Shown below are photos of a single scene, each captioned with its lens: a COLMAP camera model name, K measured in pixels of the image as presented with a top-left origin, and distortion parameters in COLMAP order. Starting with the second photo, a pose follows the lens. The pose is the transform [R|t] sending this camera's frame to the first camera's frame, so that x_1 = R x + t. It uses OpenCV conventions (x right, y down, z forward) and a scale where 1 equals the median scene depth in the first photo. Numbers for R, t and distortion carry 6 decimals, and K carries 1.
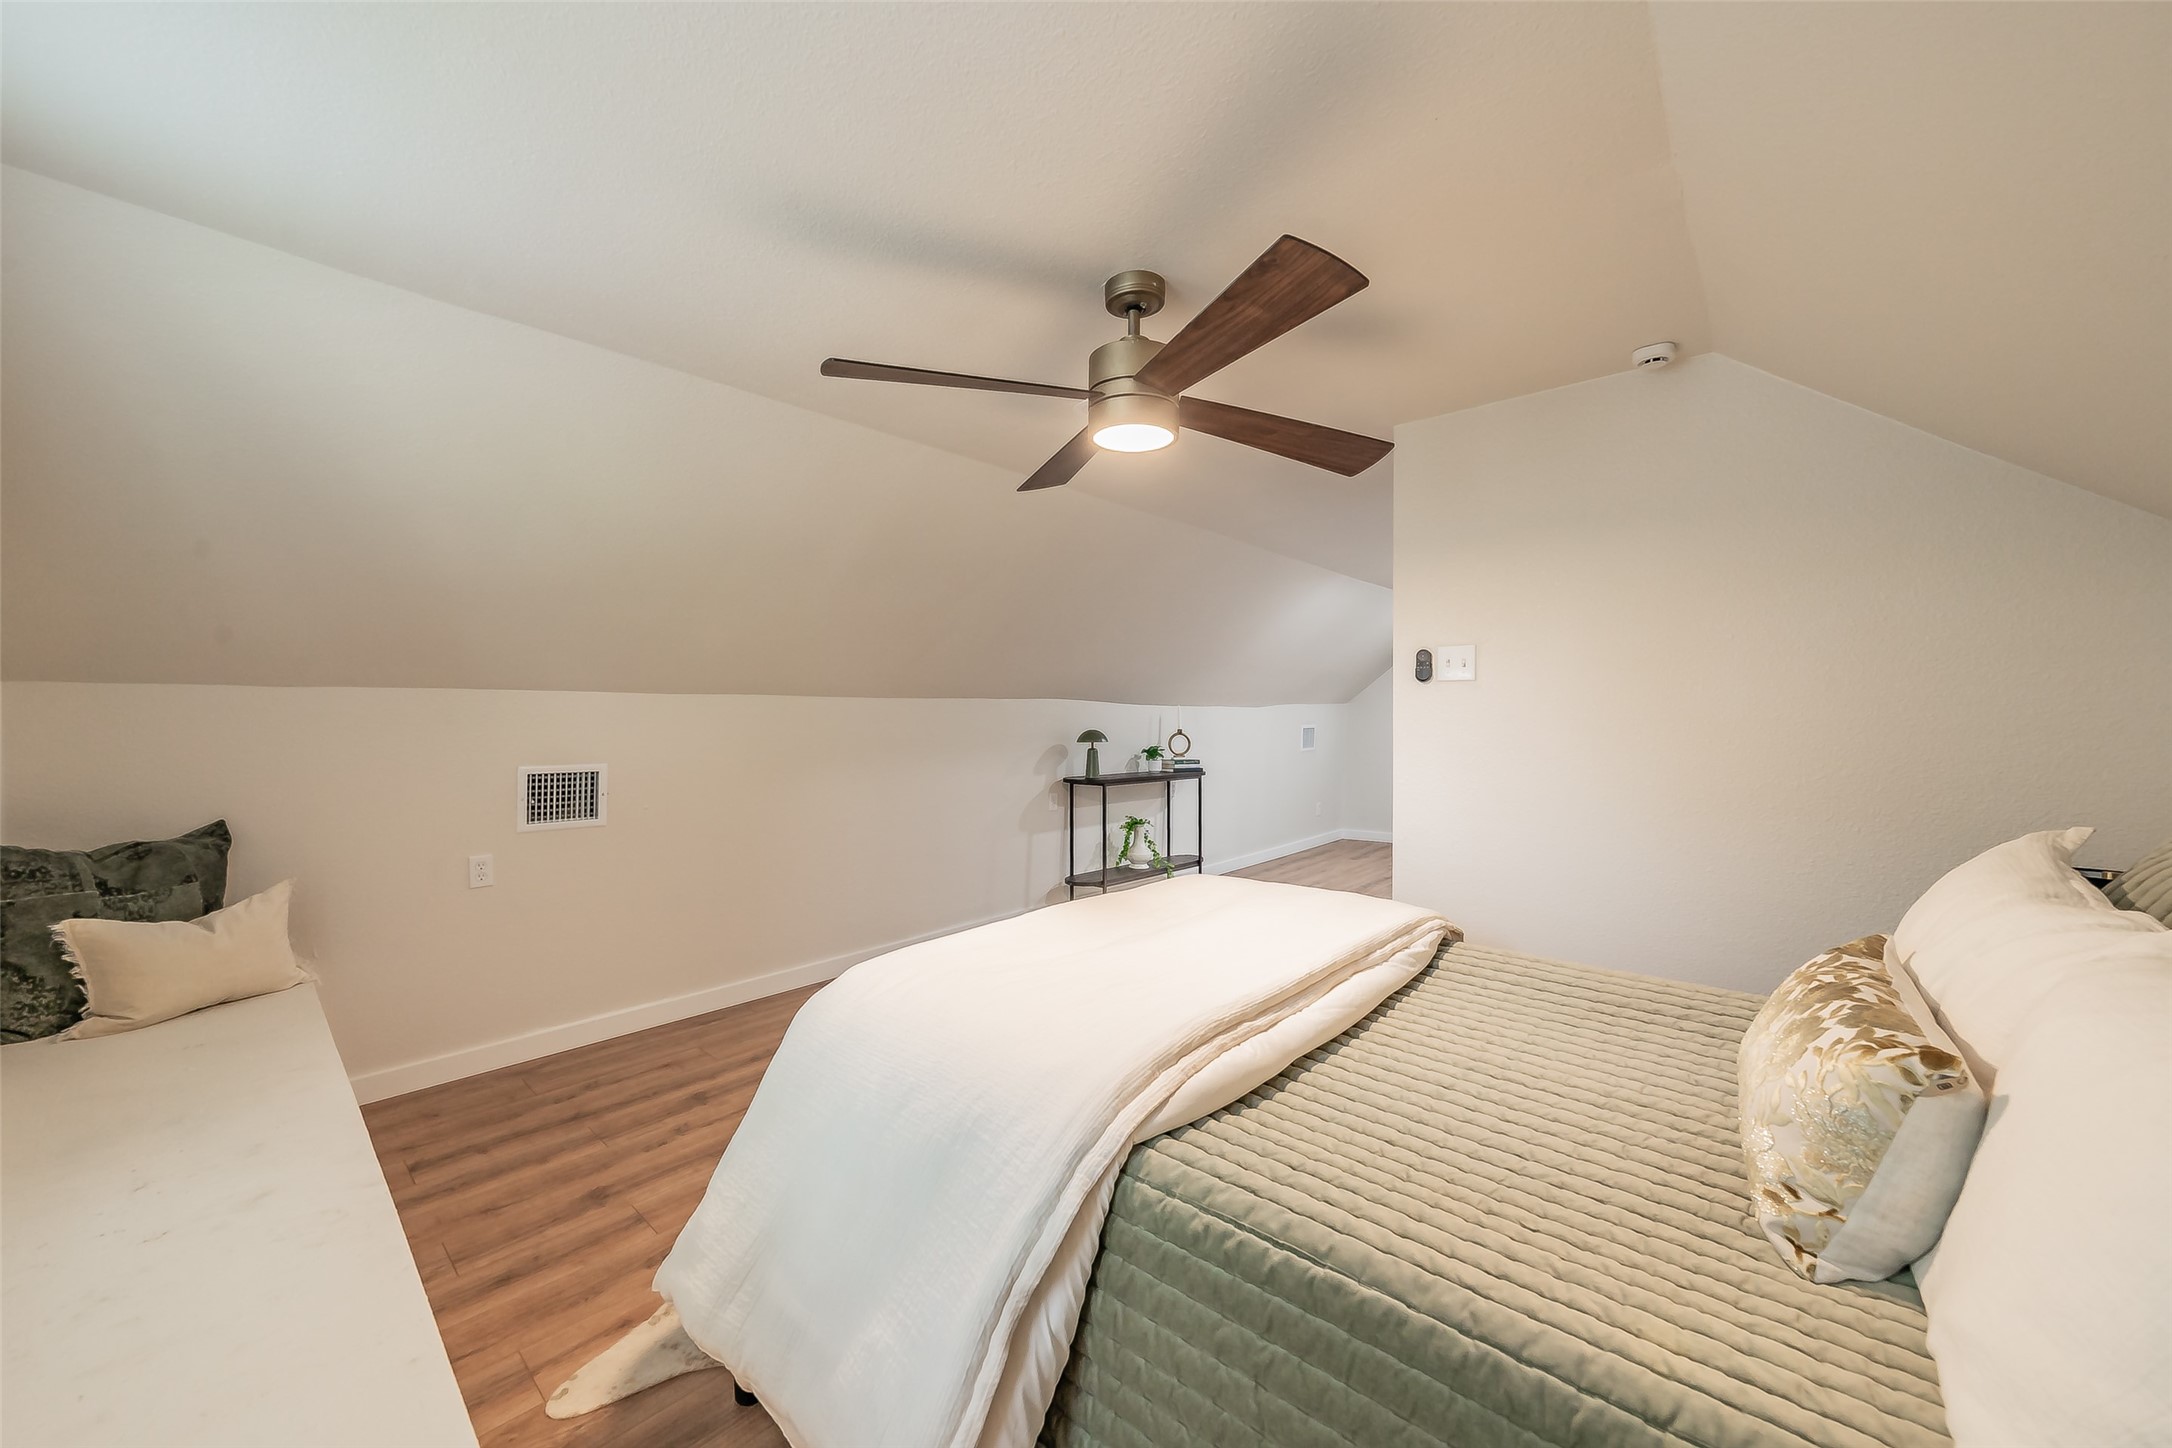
lens RADIAL K [[774.2, 0, 1116.0], [0, 774.2, 705.3], [0, 0, 1]] dist [0.001646, 0.000007]
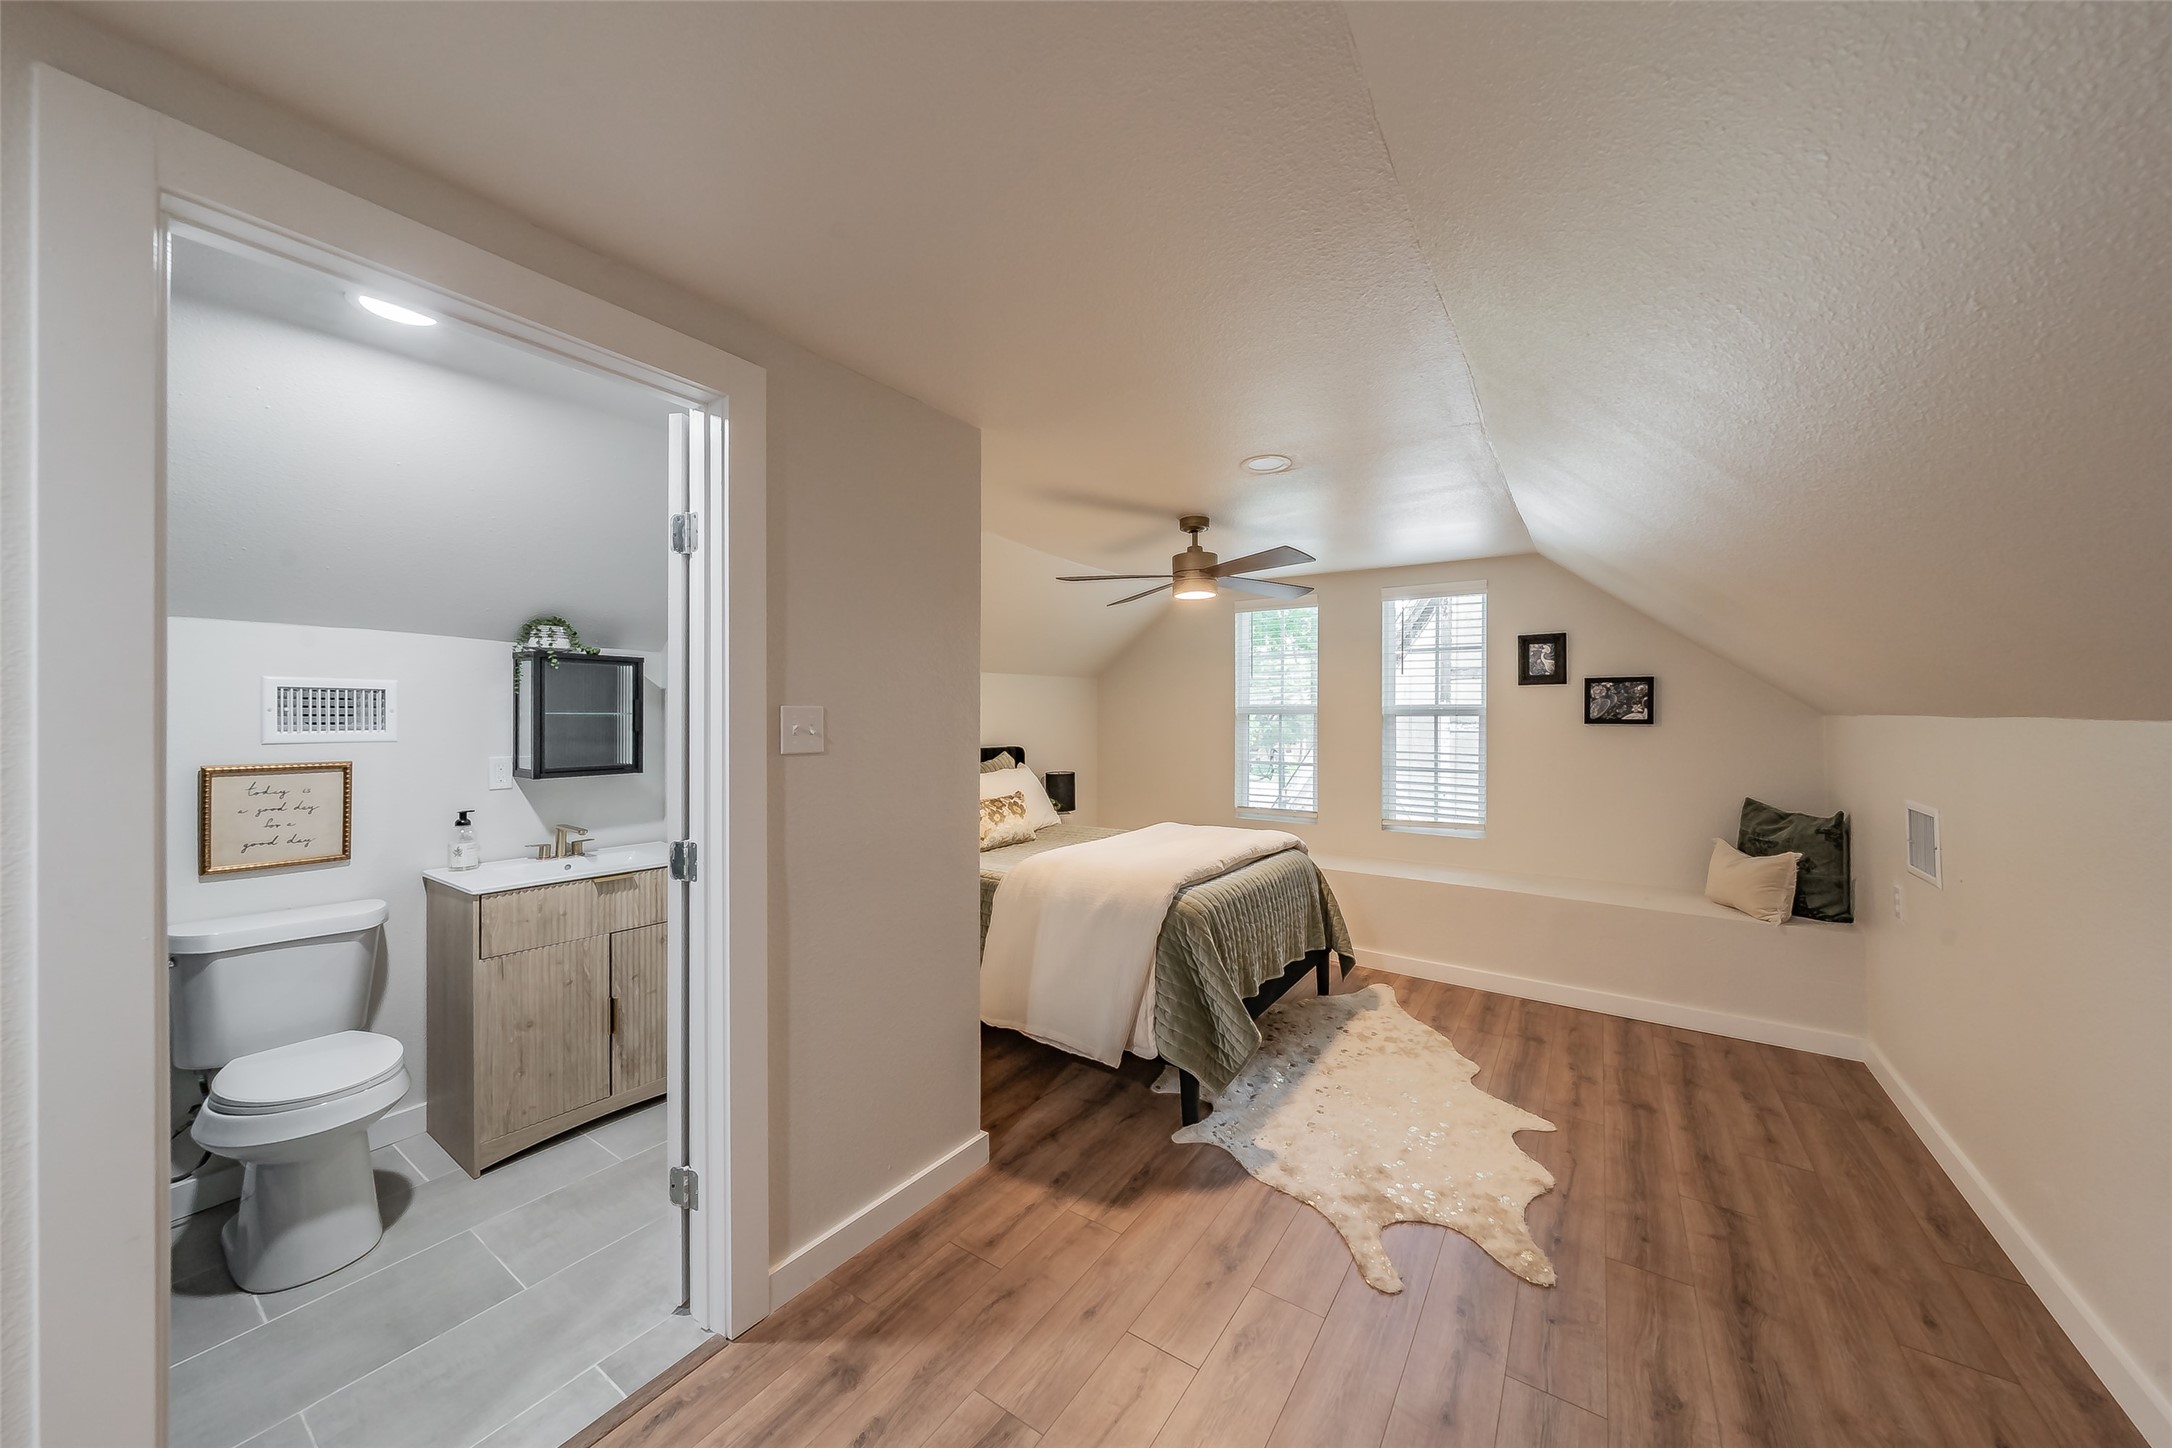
lens RADIAL K [[757.0, 0, 1089.7], [0, 757.0, 719.8], [0, 0, 1]] dist [-0.000251, -0.000094]
pose [[-0.995911, -0.007599, -0.090024, 0.307297], [-0.007257, 0.999965, -0.004125, -0.011951], [0.090052, -0.003455, -0.995931, 1.948133]]
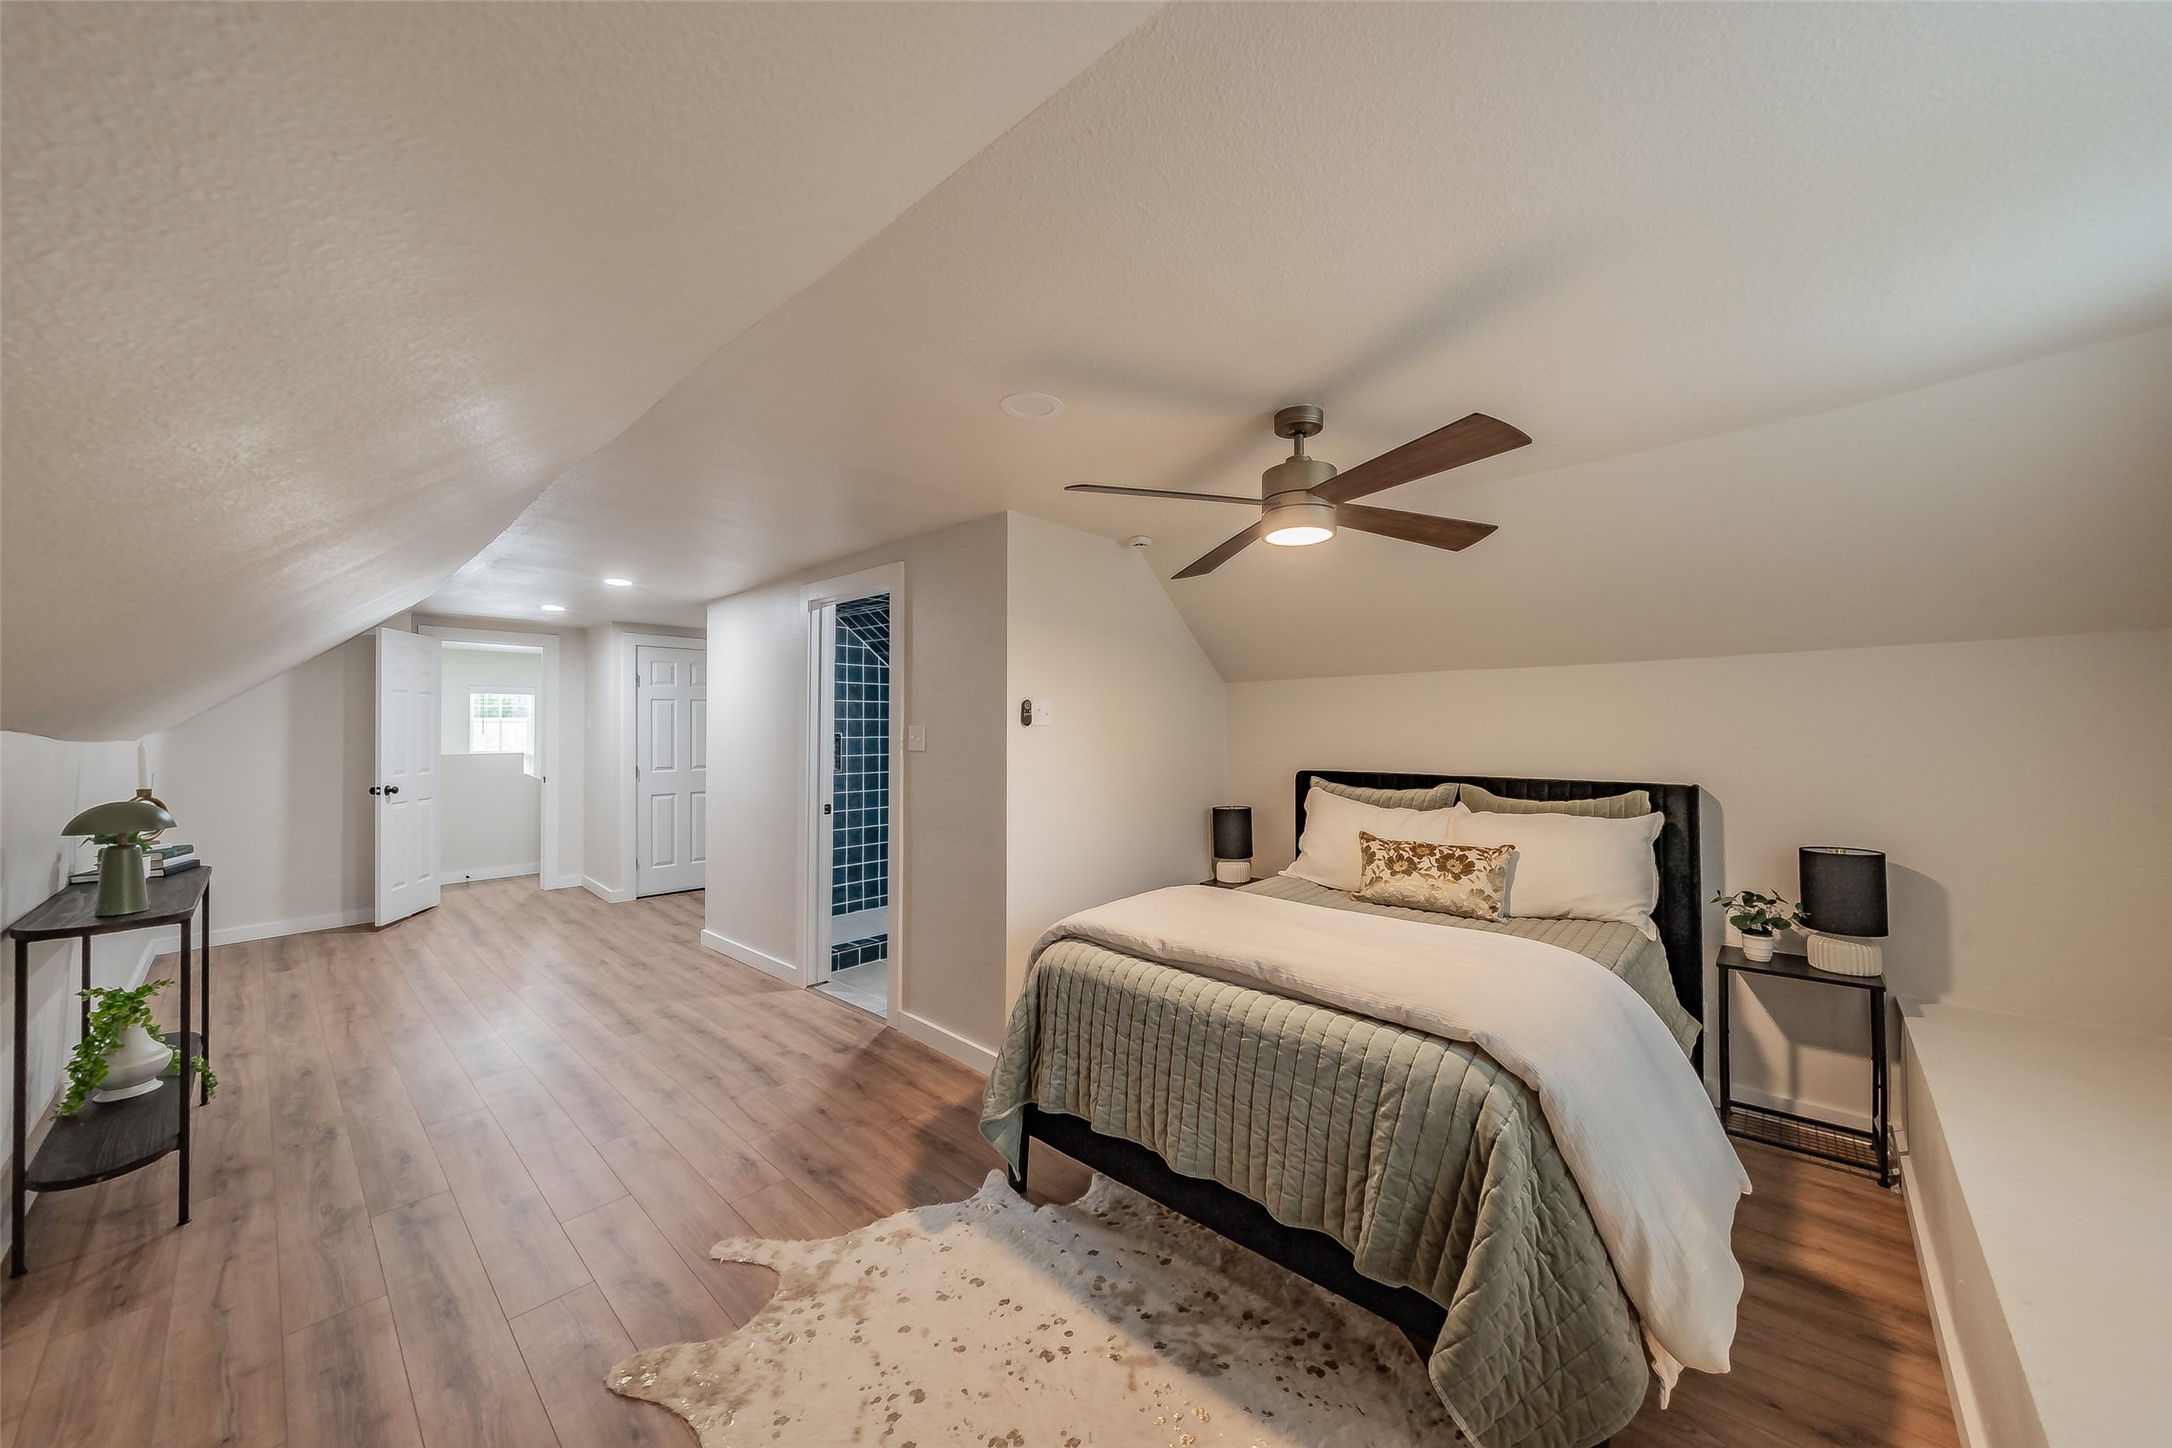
lens RADIAL K [[757.0, 0, 1089.7], [0, 757.0, 719.8], [0, 0, 1]] dist [-0.000251, -0.000094]
pose [[0.053512, 0.008496, 0.998531, -0.823624], [-0.006457, 0.999946, -0.008162, -0.029290], [-0.998546, -0.006011, 0.053564, 0.825023]]
